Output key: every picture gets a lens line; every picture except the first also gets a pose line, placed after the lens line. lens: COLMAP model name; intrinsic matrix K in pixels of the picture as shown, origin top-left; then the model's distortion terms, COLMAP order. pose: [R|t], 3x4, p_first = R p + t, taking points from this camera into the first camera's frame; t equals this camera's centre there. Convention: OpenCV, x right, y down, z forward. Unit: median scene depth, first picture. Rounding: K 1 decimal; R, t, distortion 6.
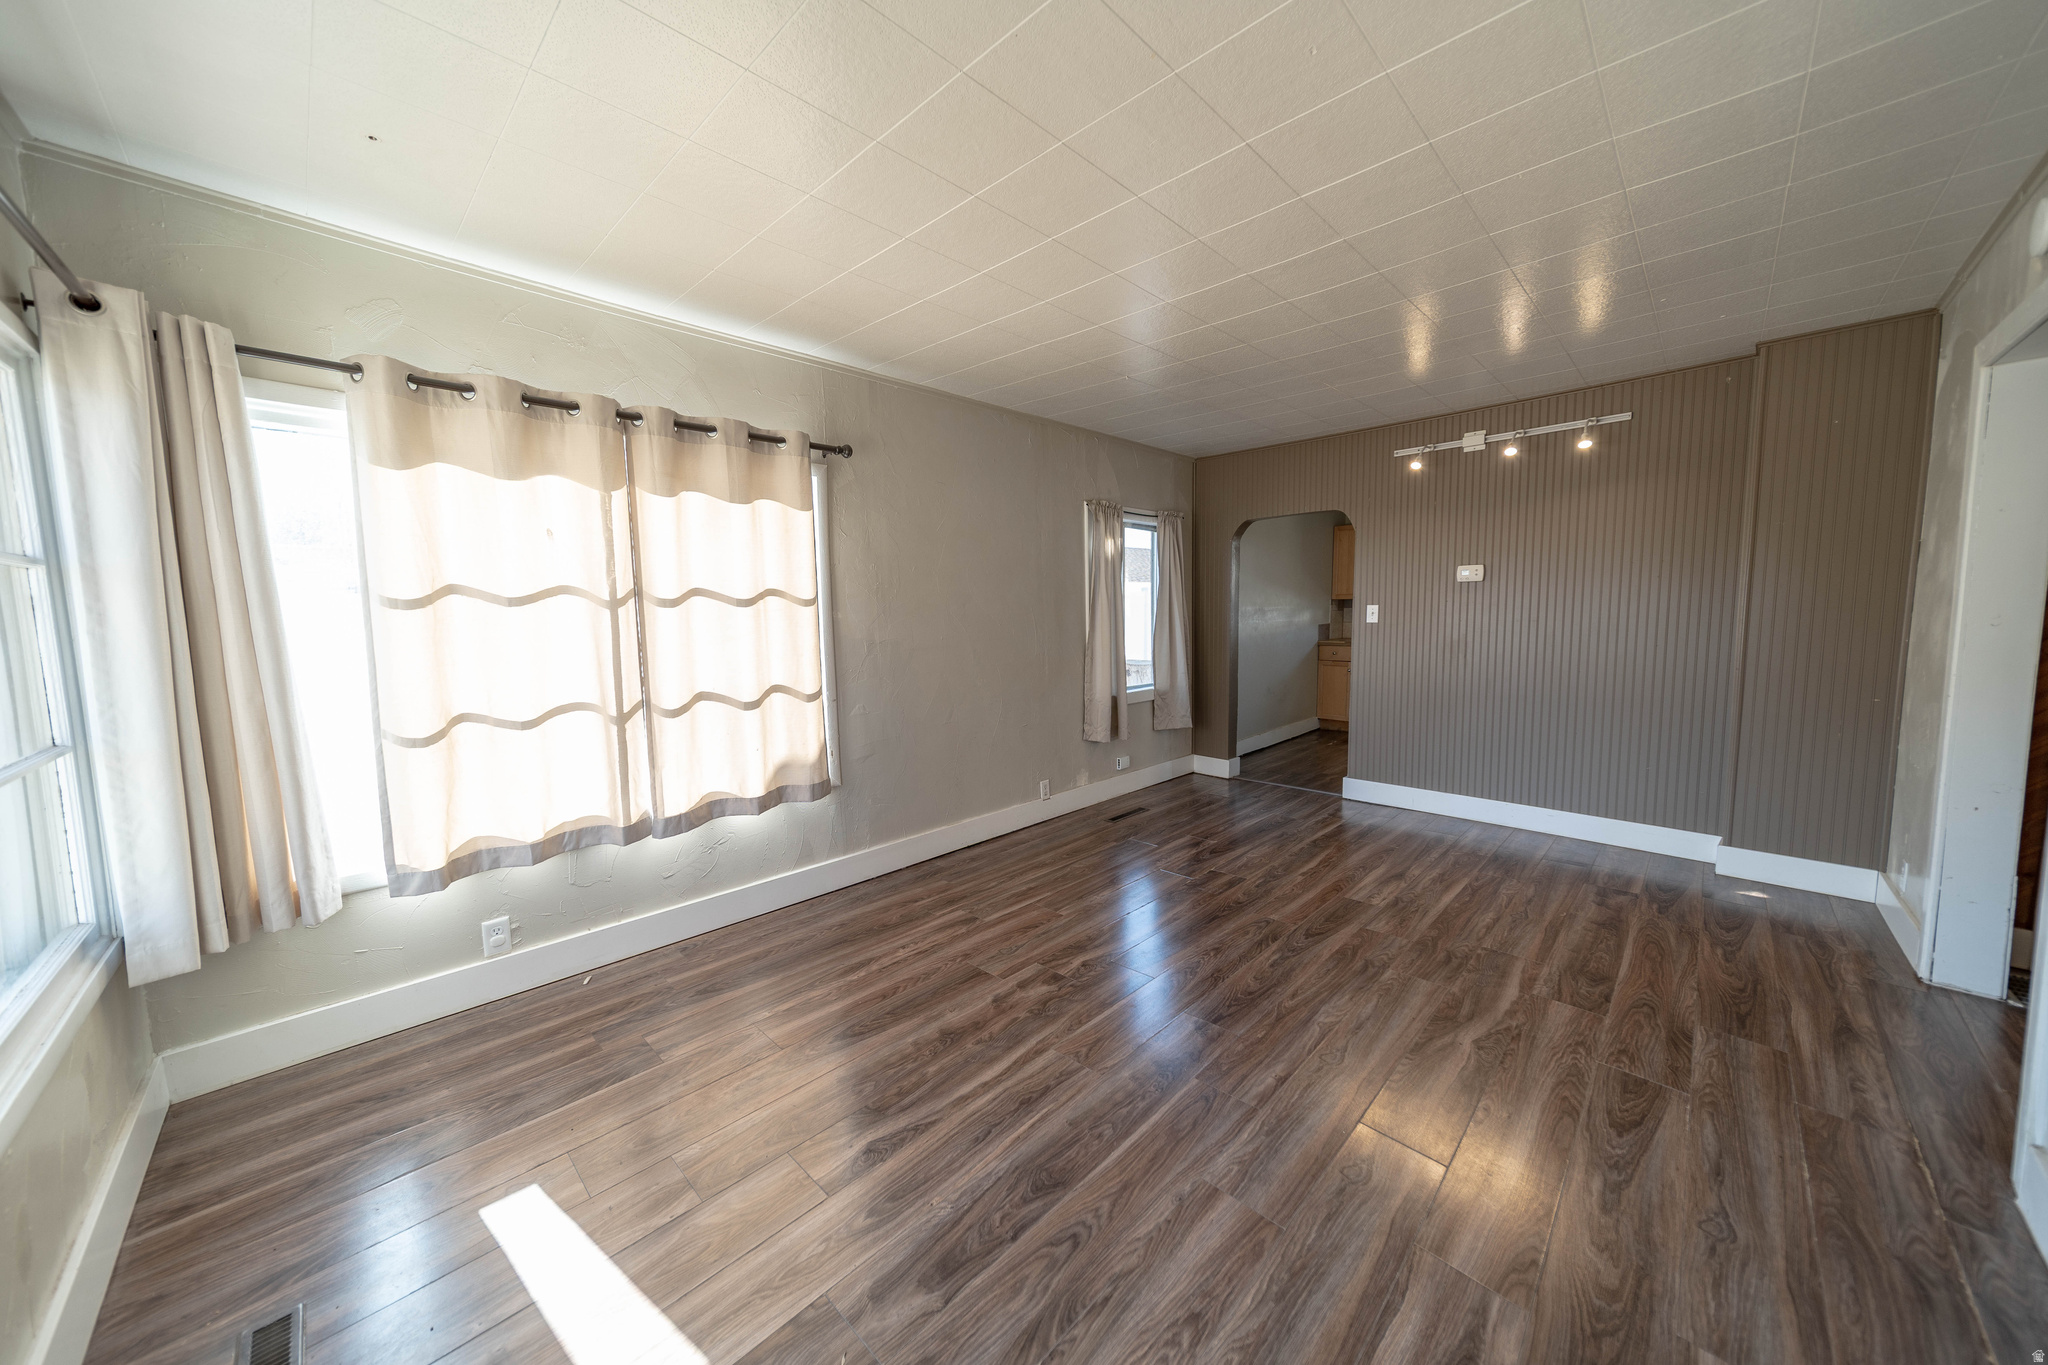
lens RADIAL K [[706.2, 0, 1021.1], [0, 706.2, 675.8], [0, 0, 1]] dist [0.004882, 0.000015]
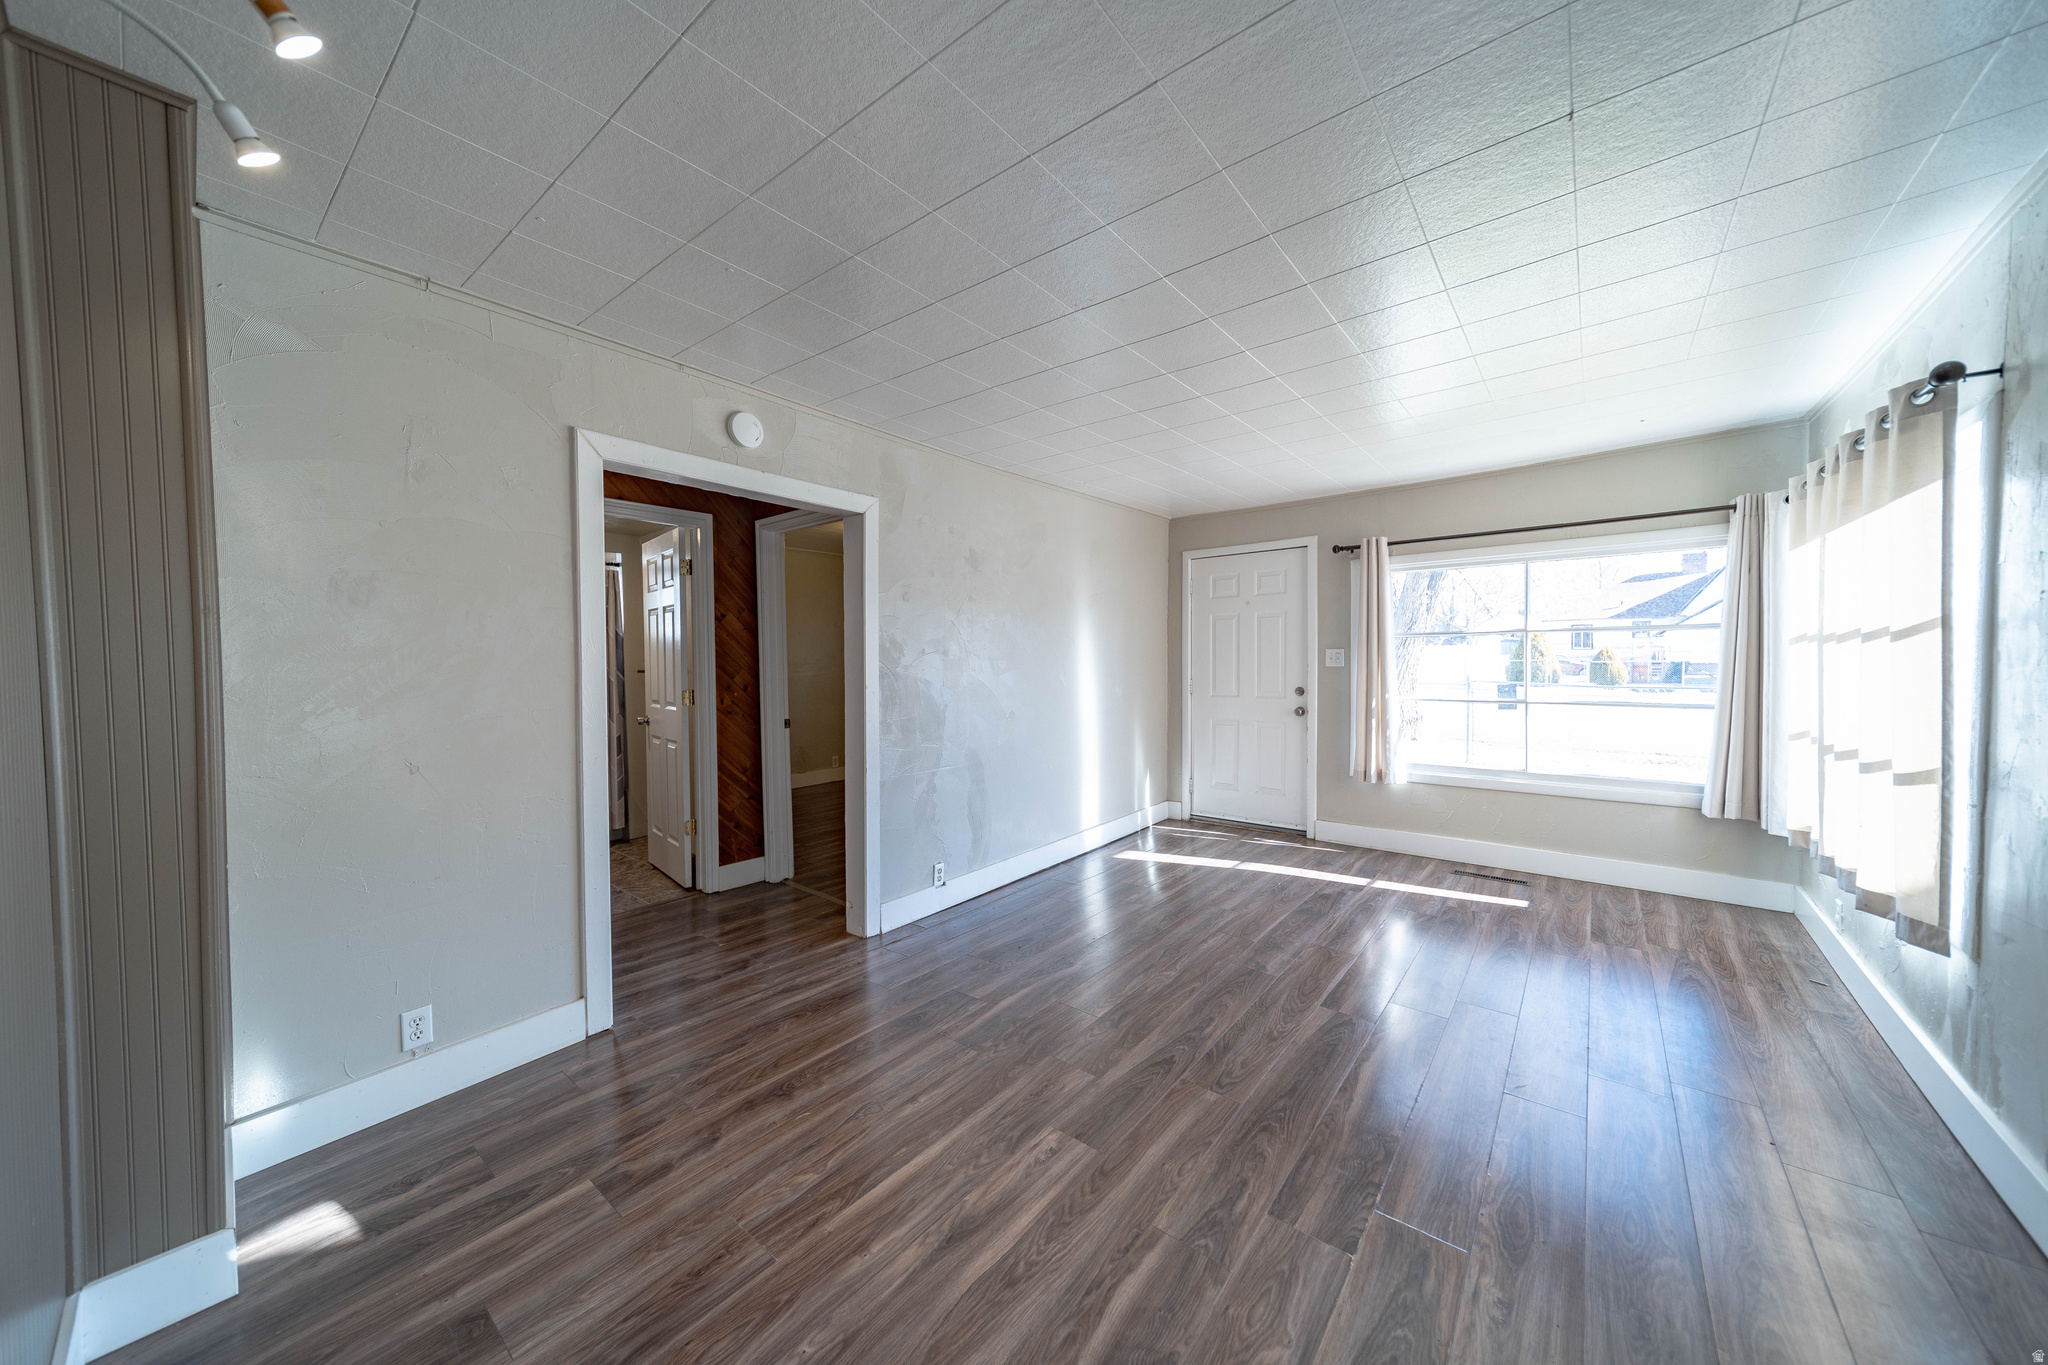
lens RADIAL K [[711.4, 0, 1019.6], [0, 711.4, 683.2], [0, 0, 1]] dist [0.000969, 0.000545]
pose [[-0.995470, 0.026899, -0.091197, 0.576788], [0.014838, 0.991346, 0.130434, -0.157171], [0.093916, 0.128490, -0.987254, 1.562976]]
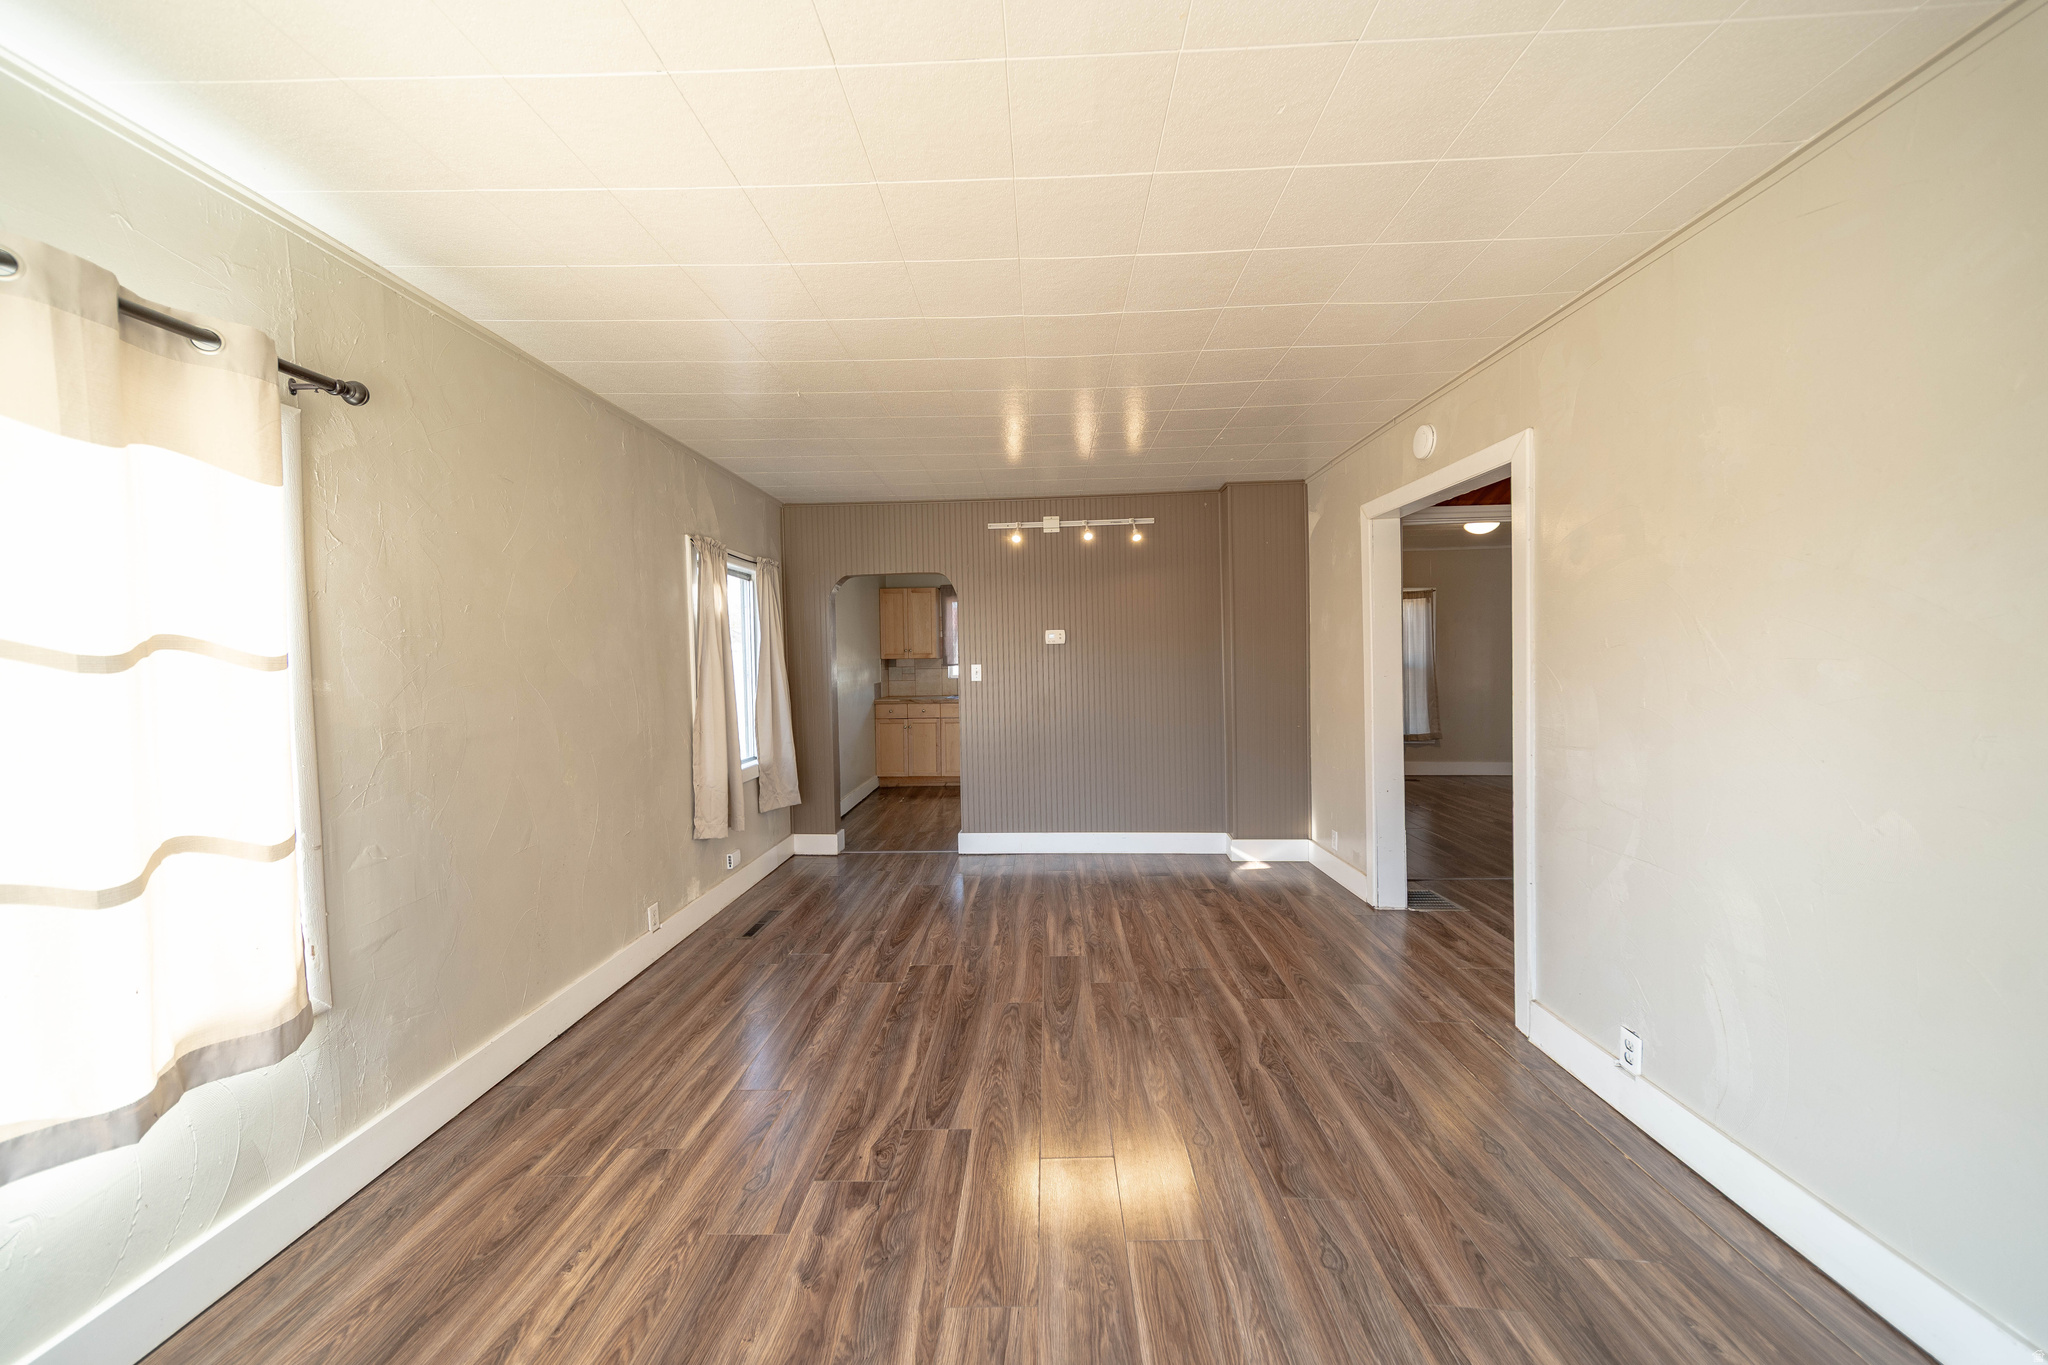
lens RADIAL K [[706.2, 0, 1021.1], [0, 706.2, 675.8], [0, 0, 1]] dist [0.004882, 0.000015]
pose [[0.741259, -0.013326, 0.671087, -0.242207], [0.068819, 0.996043, -0.056237, -0.028400], [-0.667682, 0.087869, 0.739243, 0.260555]]
